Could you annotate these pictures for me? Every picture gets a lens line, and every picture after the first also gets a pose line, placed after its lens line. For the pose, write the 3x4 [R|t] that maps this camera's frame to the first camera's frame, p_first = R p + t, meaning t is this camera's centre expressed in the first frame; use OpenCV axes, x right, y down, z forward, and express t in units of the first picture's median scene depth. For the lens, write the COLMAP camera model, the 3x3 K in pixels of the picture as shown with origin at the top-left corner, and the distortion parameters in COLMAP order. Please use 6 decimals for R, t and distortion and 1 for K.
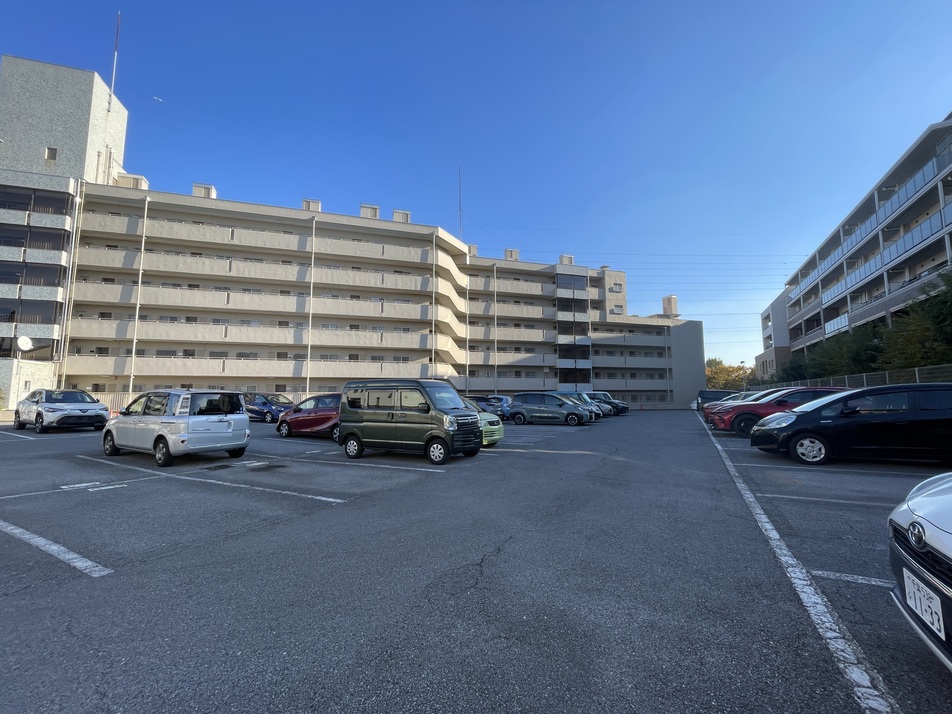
lens RADIAL K [[383.7, 0, 472.0], [0, 383.7, 355.7], [0, 0, 1]] dist [-0.001454, -0.001255]
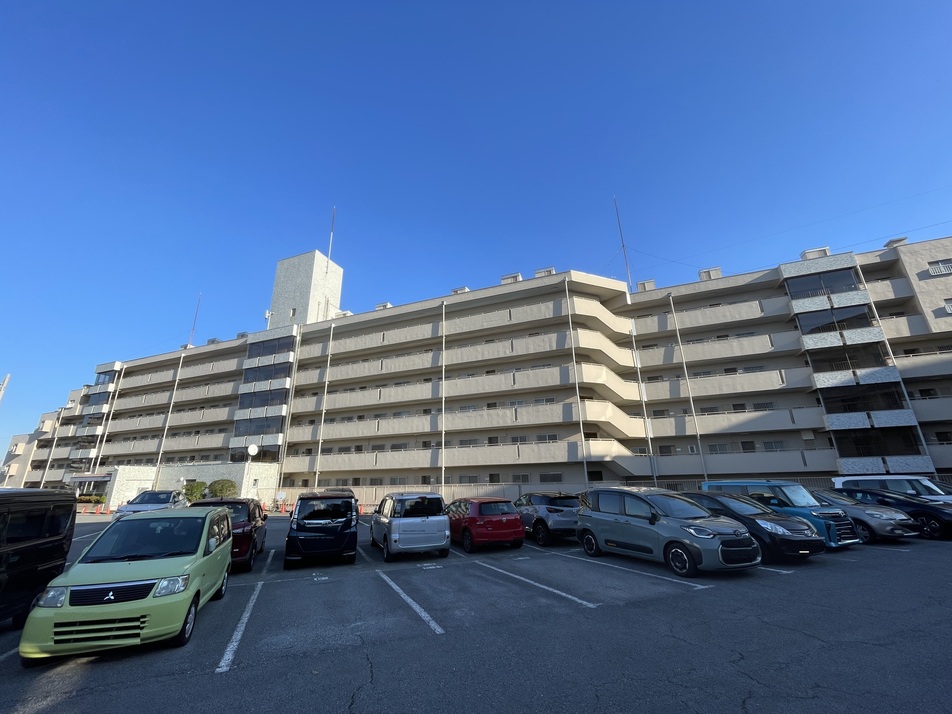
lens RADIAL K [[383.7, 0, 477.8], [0, 383.7, 354.9], [0, 0, 1]] dist [-0.001454, -0.001255]
pose [[0.784707, -0.206104, -0.584599, 0.202128], [0.083107, 0.969571, -0.230273, 0.012767], [0.614270, 0.132112, 0.777958, 0.261012]]
